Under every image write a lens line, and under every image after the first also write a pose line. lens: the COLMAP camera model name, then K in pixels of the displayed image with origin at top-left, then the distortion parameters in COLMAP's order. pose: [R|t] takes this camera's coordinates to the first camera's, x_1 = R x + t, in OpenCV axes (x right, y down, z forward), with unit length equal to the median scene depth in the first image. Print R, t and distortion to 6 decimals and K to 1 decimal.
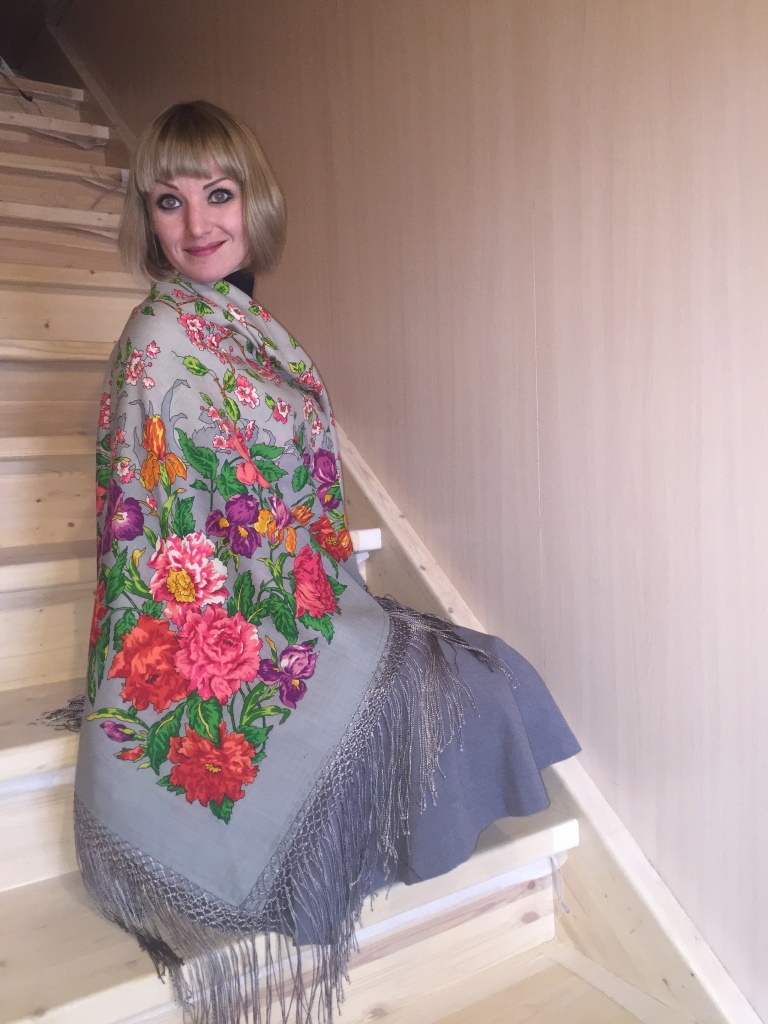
lens RADIAL K [[882.3, 0, 391.5], [0, 882.3, 513.6], [0, 0, 1]] dist [0.069615, -0.093137]
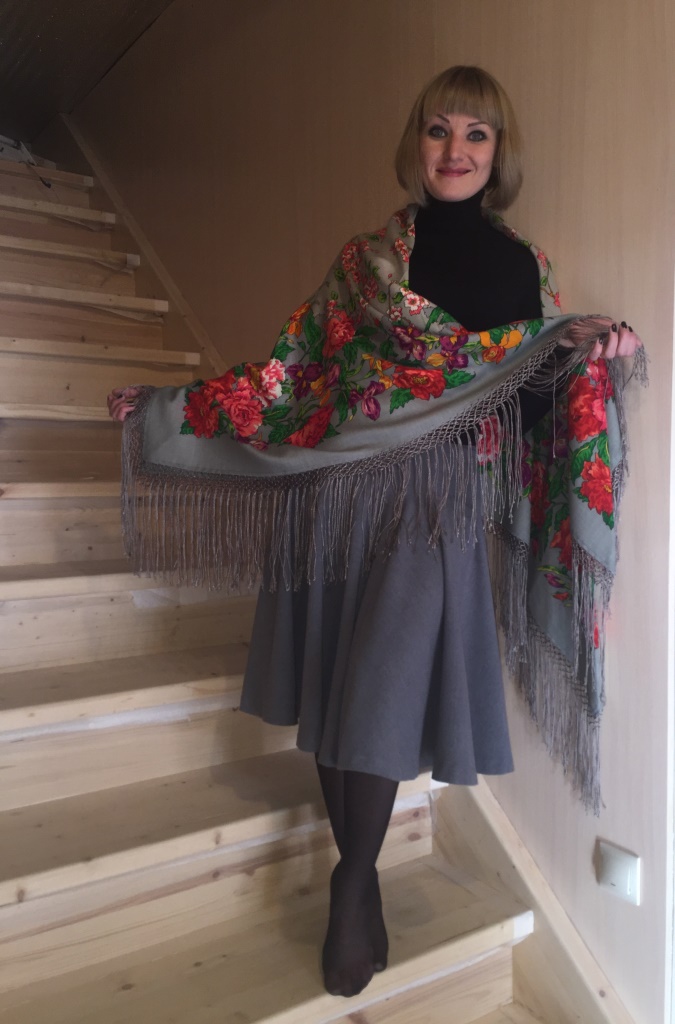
lens RADIAL K [[883.7, 0, 386.5], [0, 883.7, 512.0], [0, 0, 1]] dist [0.050282, -0.036452]
pose [[0.998841, 0.034094, 0.033976, 0.045406], [-0.033290, 0.999158, -0.023961, -0.030925], [-0.034764, 0.022803, 0.999135, -0.432076]]
